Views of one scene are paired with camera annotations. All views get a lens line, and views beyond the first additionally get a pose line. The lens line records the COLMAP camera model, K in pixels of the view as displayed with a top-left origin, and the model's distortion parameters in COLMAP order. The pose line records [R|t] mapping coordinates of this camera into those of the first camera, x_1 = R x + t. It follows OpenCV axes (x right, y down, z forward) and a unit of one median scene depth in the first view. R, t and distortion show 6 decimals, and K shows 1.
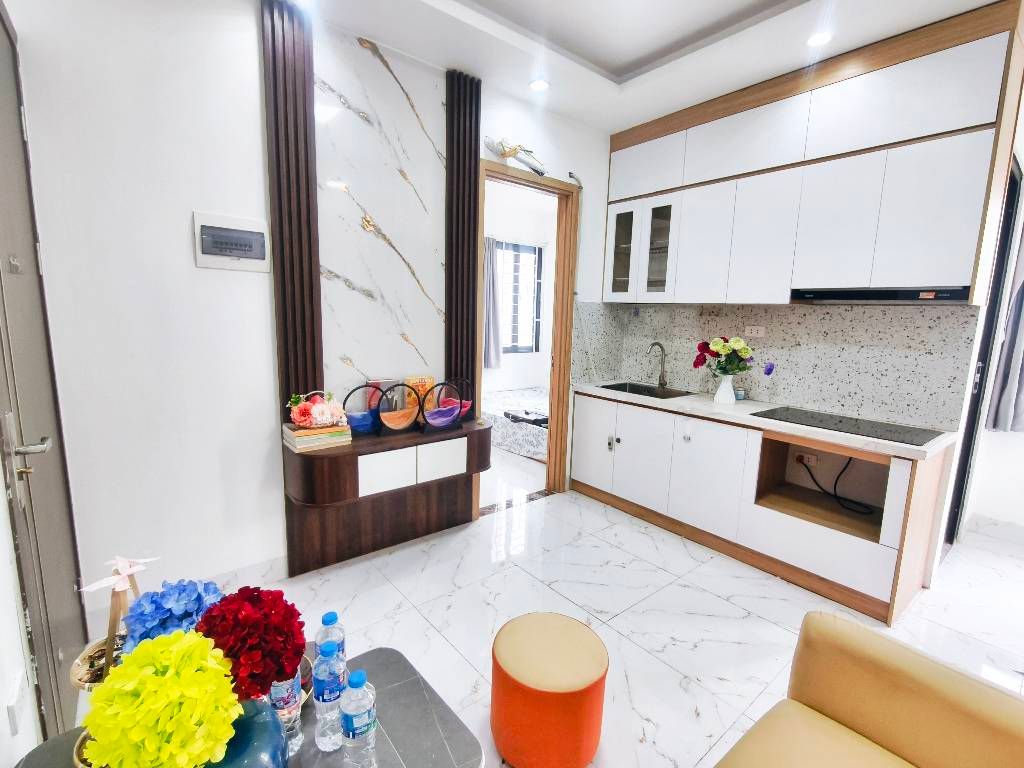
lens RADIAL K [[477.9, 0, 512.5], [0, 477.9, 388.4], [0, 0, 1]] dist [0.000178, -0.001997]
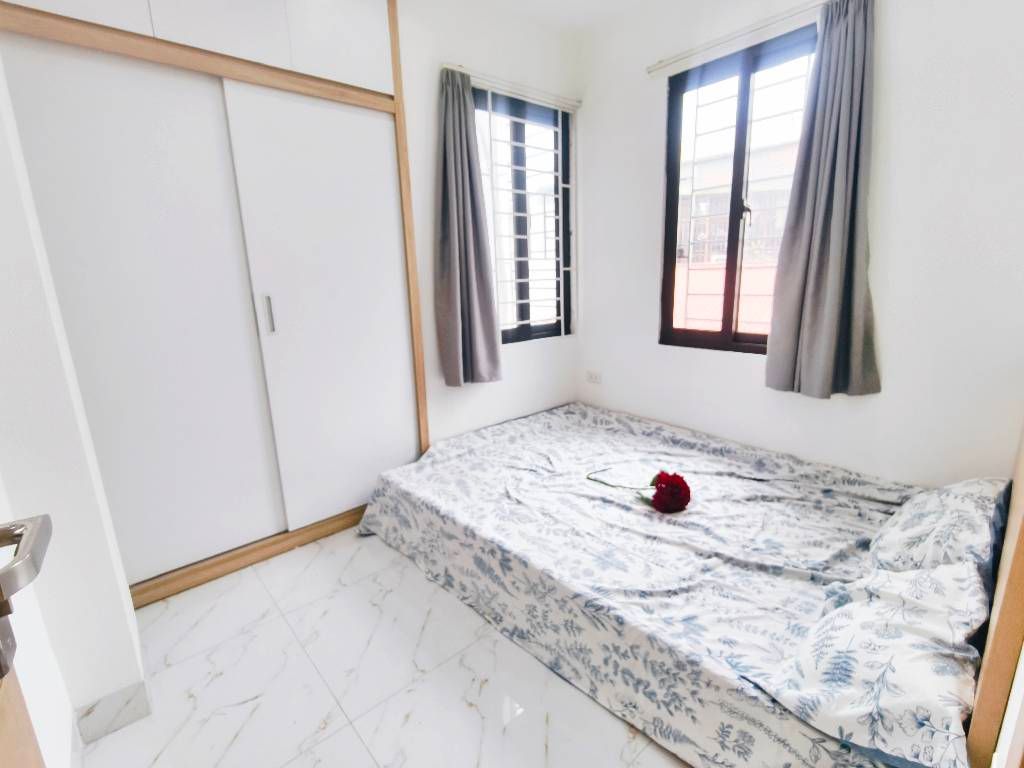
lens RADIAL K [[477.9, 0, 512.5], [0, 477.9, 388.4], [0, 0, 1]] dist [0.000178, -0.001997]
pose [[0.997541, -0.064799, 0.026699, -0.058092], [0.062607, 0.995136, 0.076053, -0.150766], [-0.031498, -0.074194, 0.996746, 1.231313]]
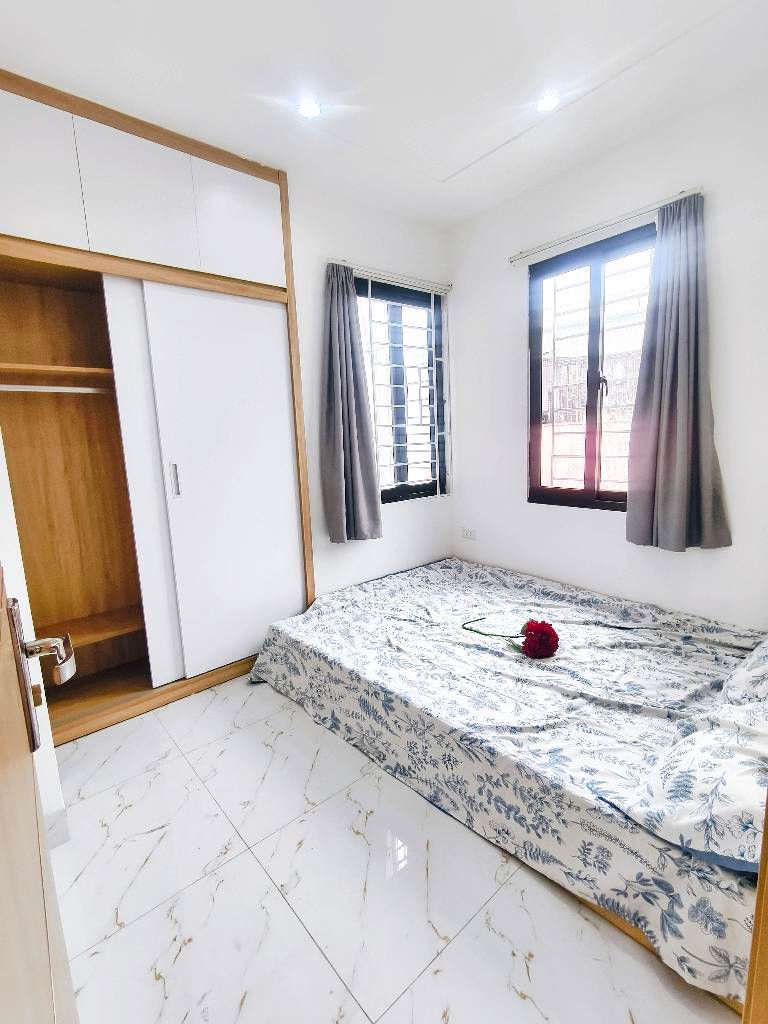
lens RADIAL K [[471.2, 0, 384.0], [0, 471.2, 512.0], [0, 0, 1]] dist [-0.002733, -0.000390]
pose [[0.997318, -0.071115, 0.017296, -0.063275], [0.071042, 0.997462, 0.004783, -0.154350], [-0.017592, -0.003541, 0.999839, 1.163767]]
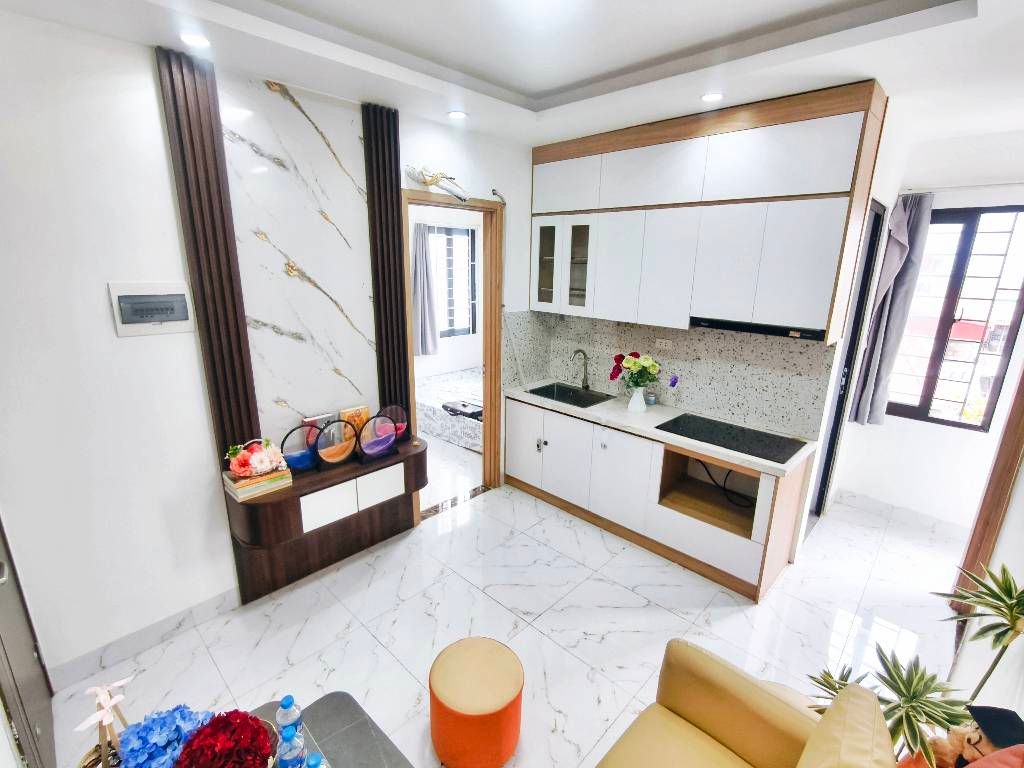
lens RADIAL K [[477.9, 0, 512.5], [0, 477.9, 388.4], [0, 0, 1]] dist [0.000178, -0.001997]
pose [[0.992920, -0.043167, 0.110661, 0.037046], [0.030684, 0.993220, 0.112124, -0.176988], [-0.114751, -0.107935, 0.987513, -0.077061]]
